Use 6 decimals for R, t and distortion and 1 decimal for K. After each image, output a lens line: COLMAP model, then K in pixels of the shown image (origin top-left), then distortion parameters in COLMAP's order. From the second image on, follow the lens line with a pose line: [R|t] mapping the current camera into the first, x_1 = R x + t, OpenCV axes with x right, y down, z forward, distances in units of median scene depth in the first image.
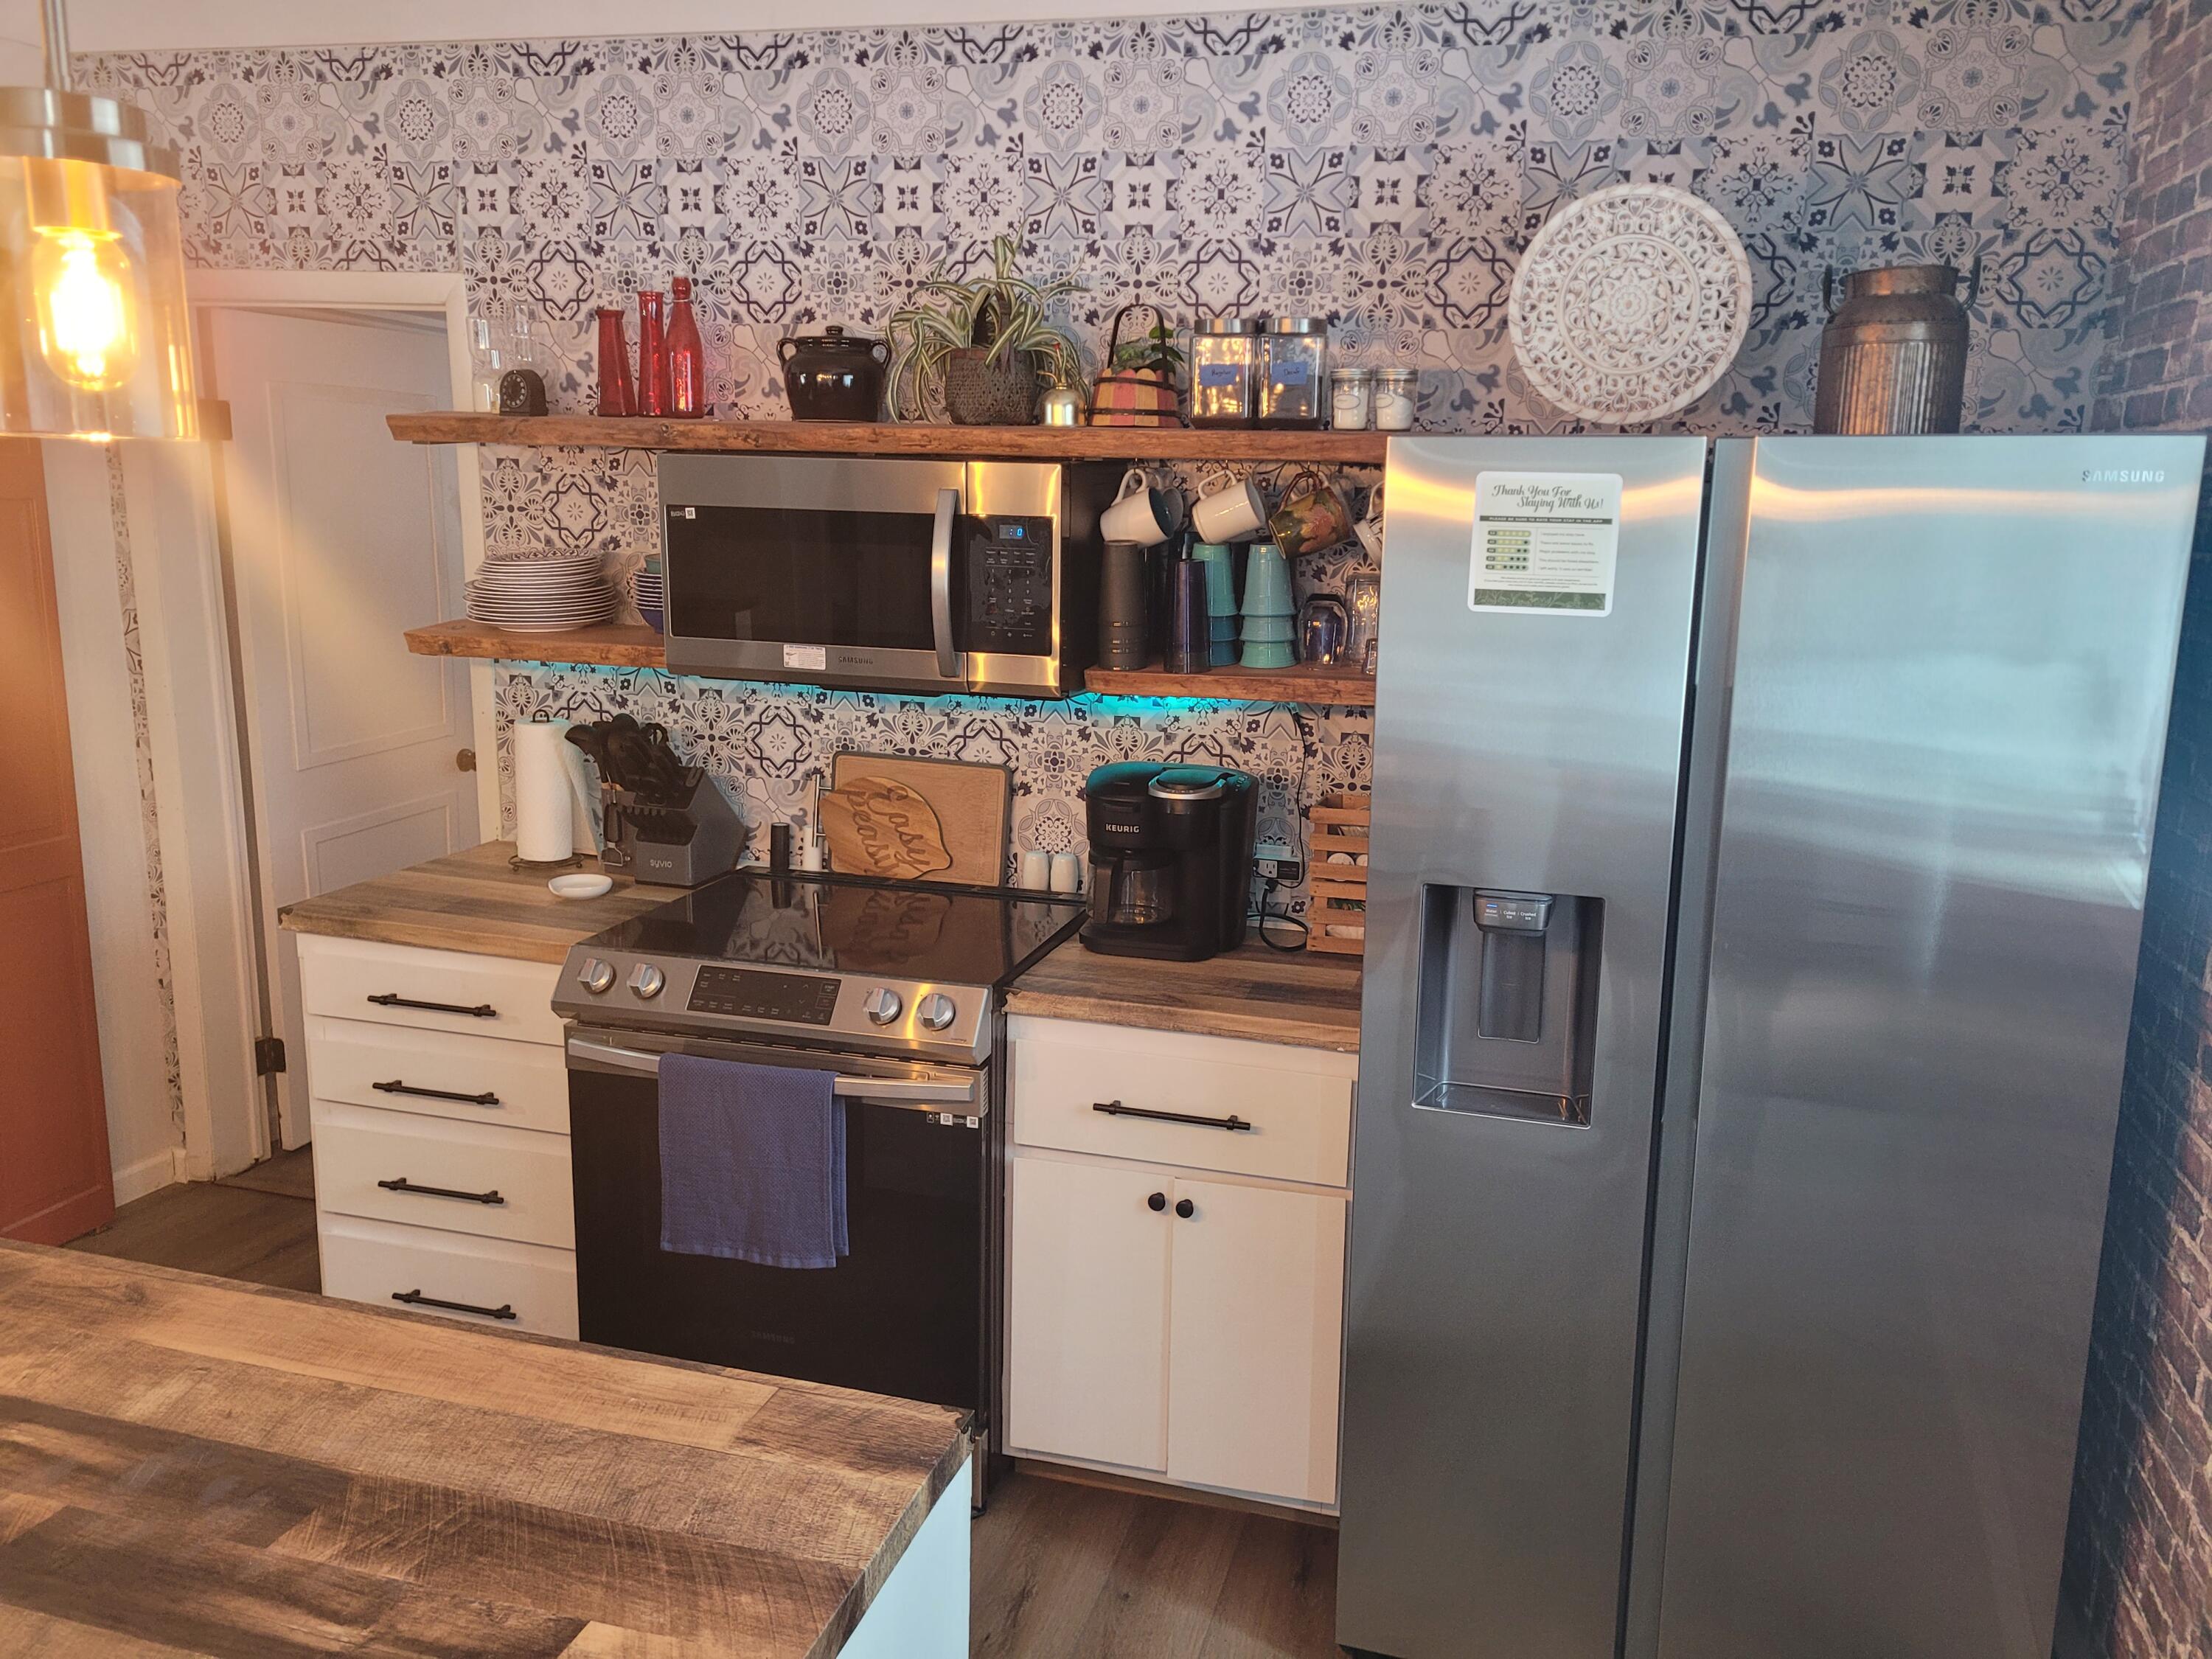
lens RADIAL K [[1681.5, 0, 1095.5], [0, 1681.5, 813.2], [0, 0, 1]] dist [0.067913, -0.047578]
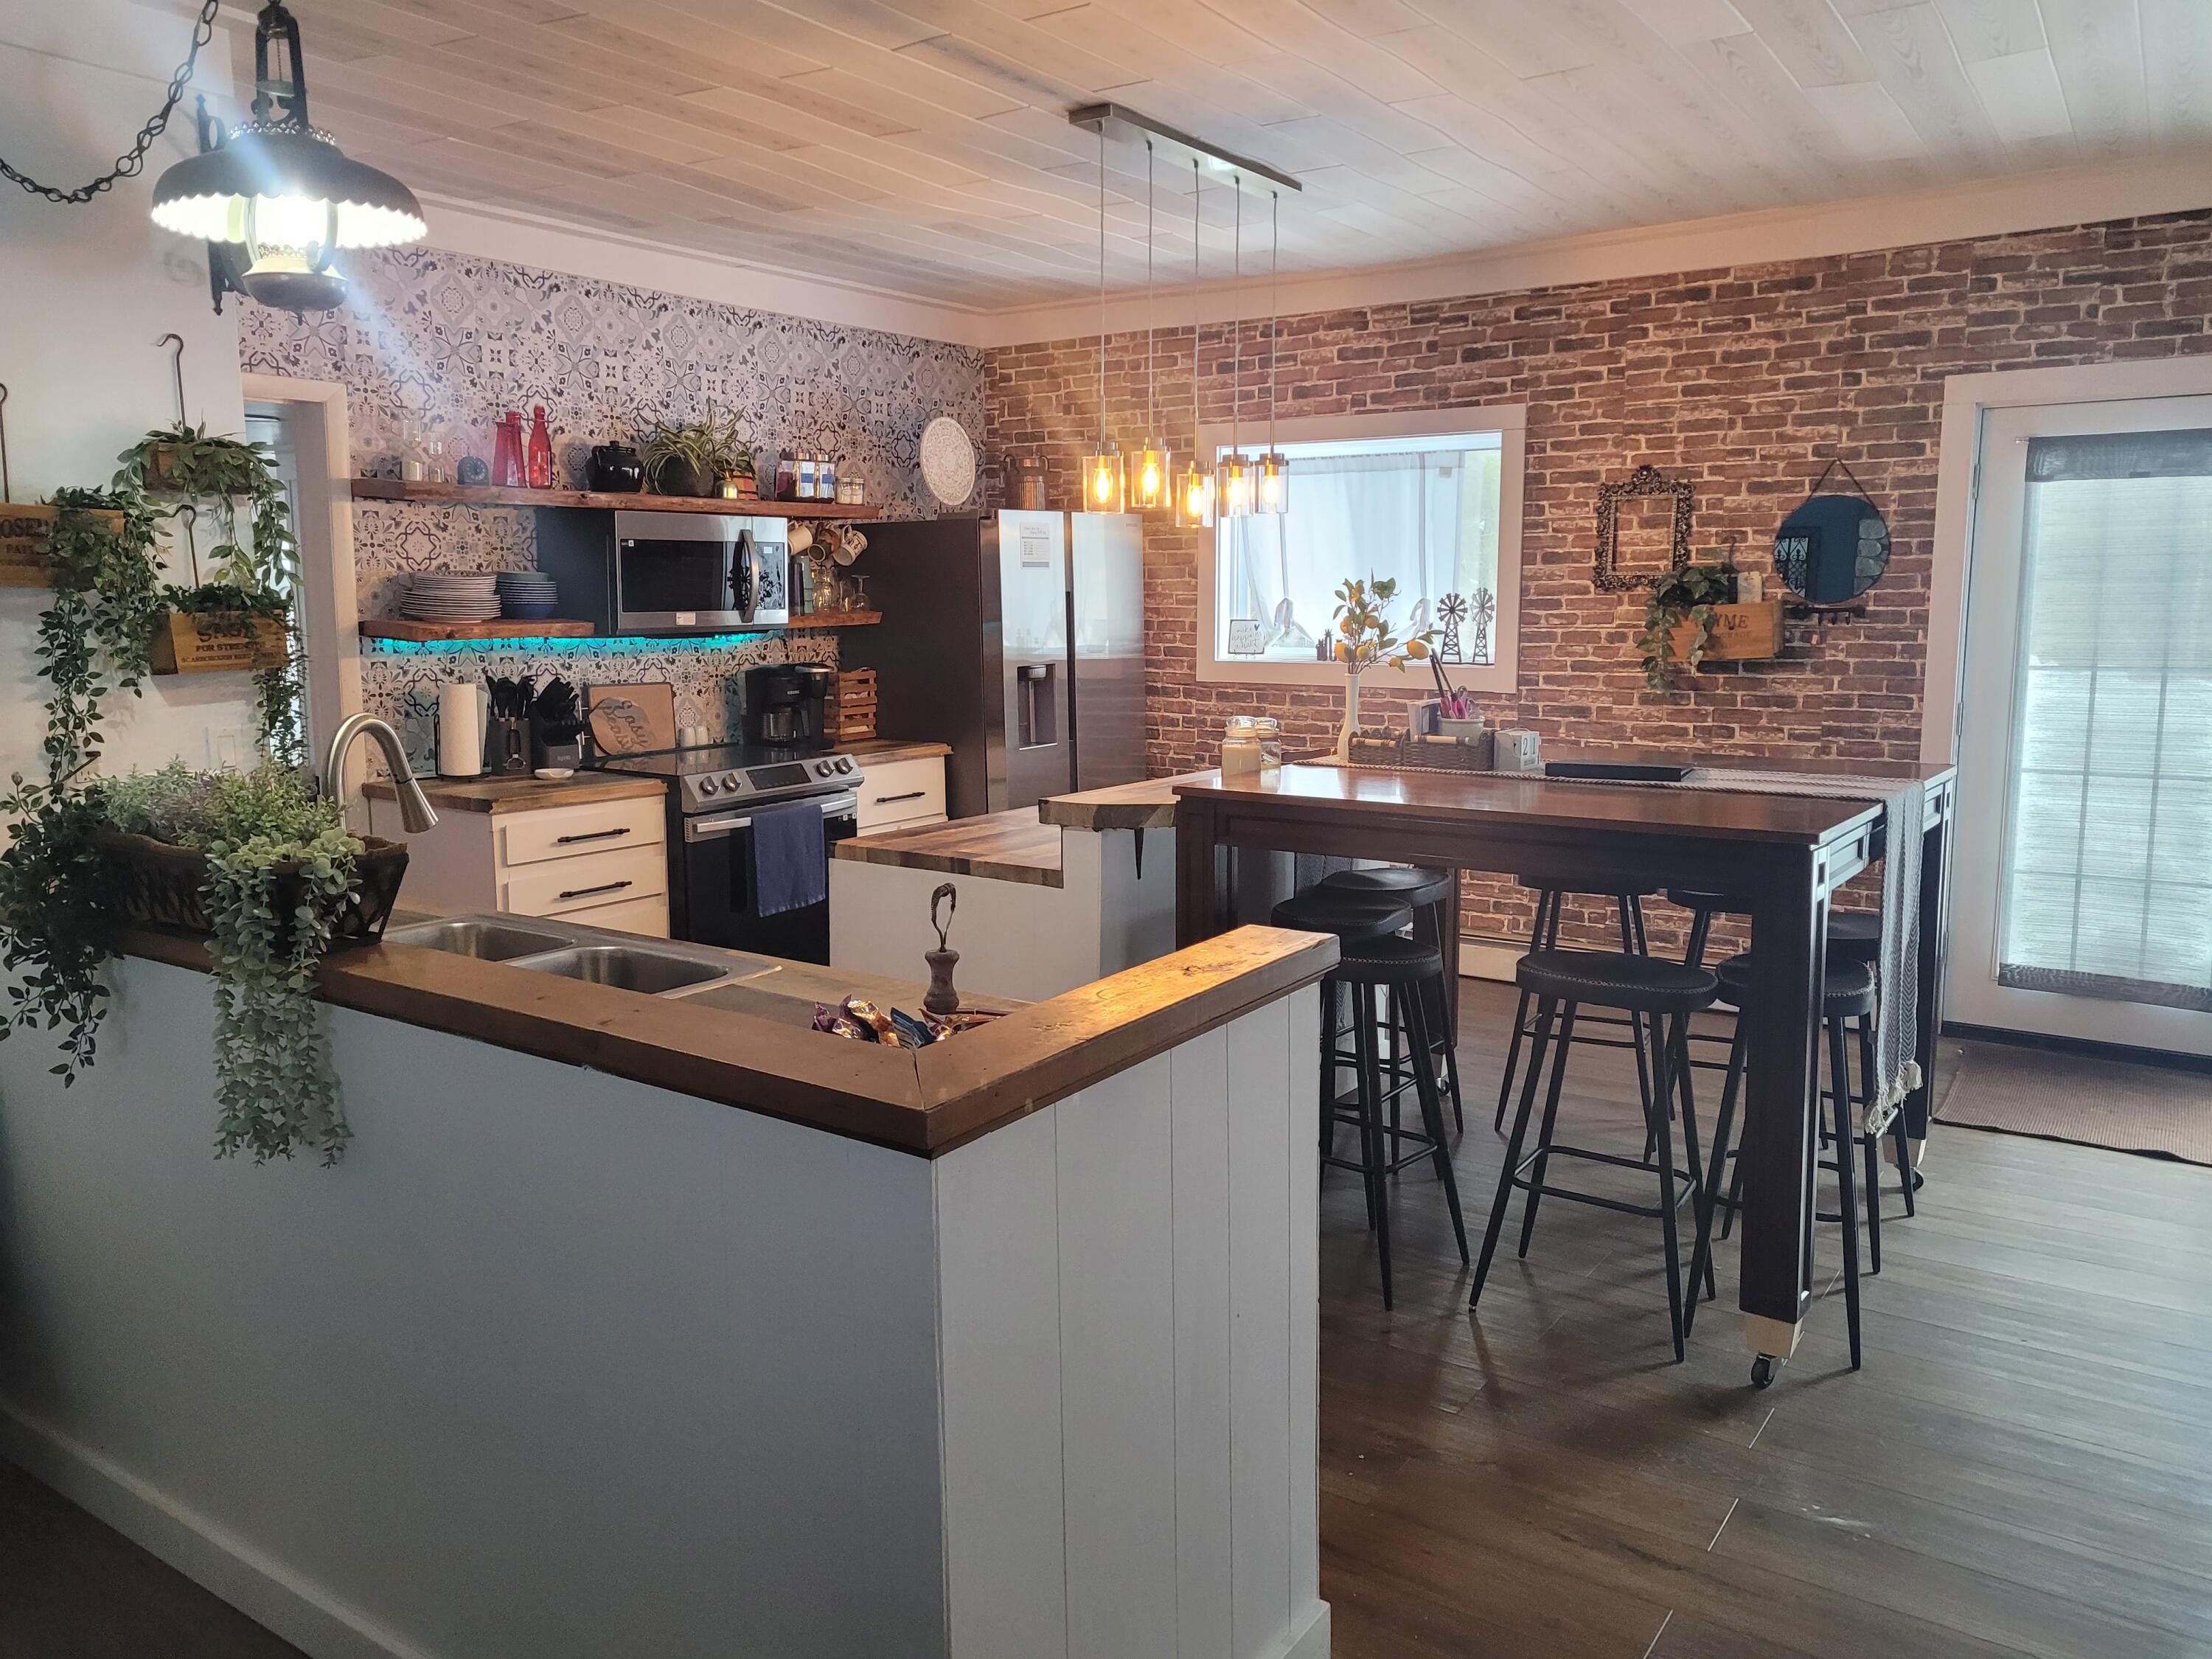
lens RADIAL K [[1681.5, 0, 1095.5], [0, 1681.5, 813.2], [0, 0, 1]] dist [0.067913, -0.047578]
pose [[0.327129, -0.154328, 0.932293, -1.656913], [0.197475, 0.975956, 0.092264, 0.033404], [-0.924116, 0.153922, 0.349739, -0.042735]]
